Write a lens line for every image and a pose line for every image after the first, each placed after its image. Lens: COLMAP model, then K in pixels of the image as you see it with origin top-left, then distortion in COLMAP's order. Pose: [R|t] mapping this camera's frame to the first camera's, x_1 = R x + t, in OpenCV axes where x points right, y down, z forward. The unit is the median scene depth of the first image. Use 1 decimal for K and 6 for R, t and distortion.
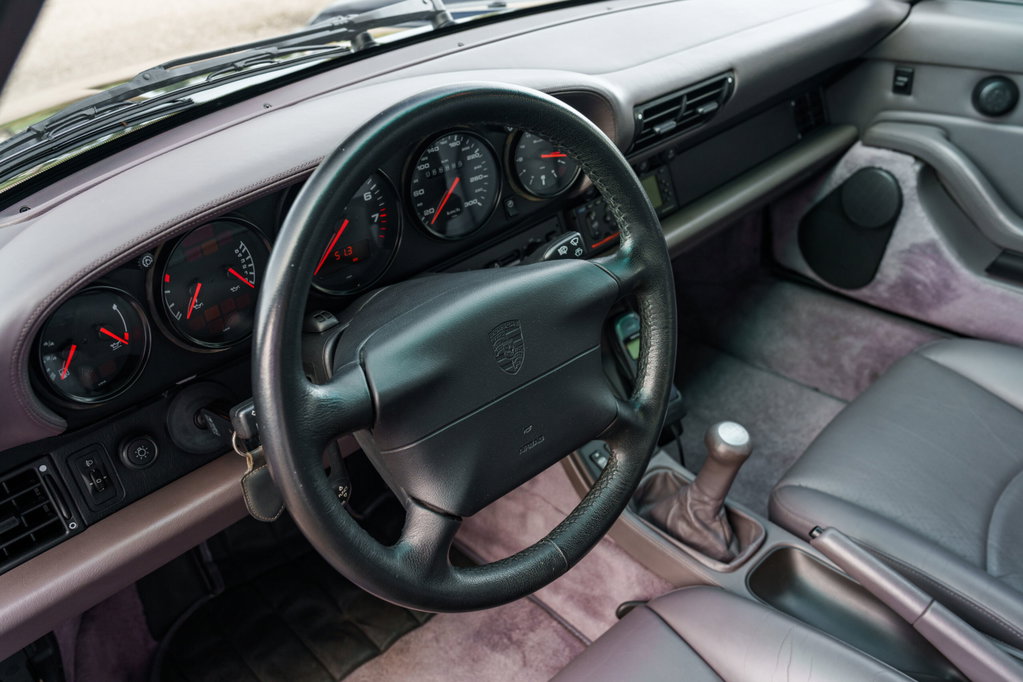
lens RADIAL K [[849.7, 0, 511.5], [0, 849.7, 341.0], [0, 0, 1]] dist [0.006329, 0.001849]
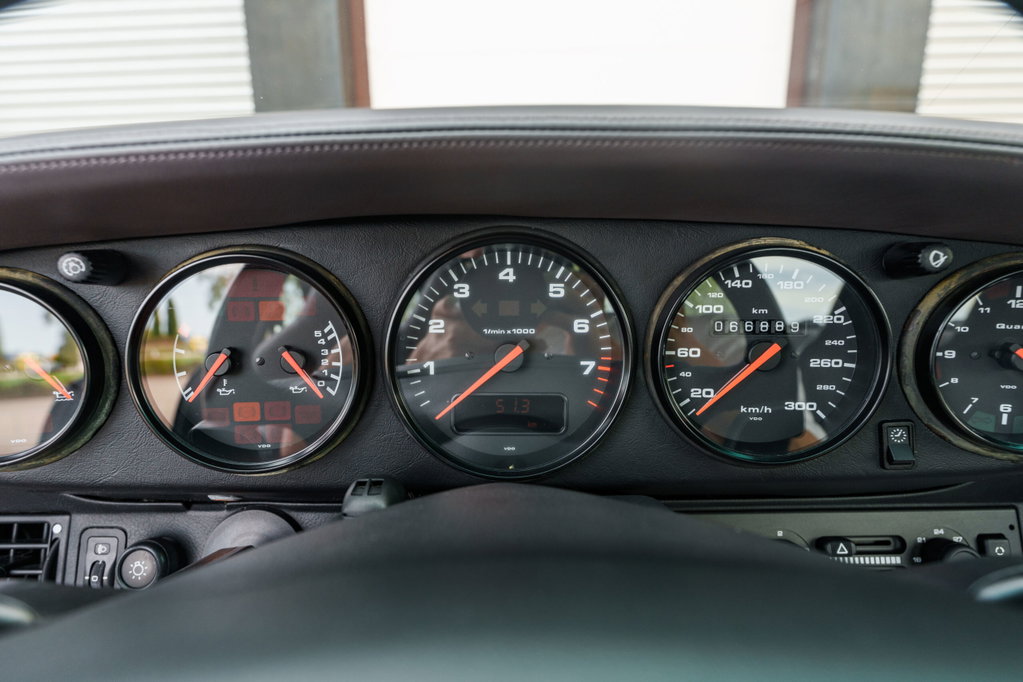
lens RADIAL K [[476.3, 0, 511.5], [0, 476.3, 341.0], [0, 0, 1]] dist [-0.004423, -0.000289]
pose [[0.710208, 0.179142, -0.680818, 0.013935], [-0.398385, 0.899608, -0.178870, -0.066536], [0.580426, 0.398263, 0.710276, 0.586036]]
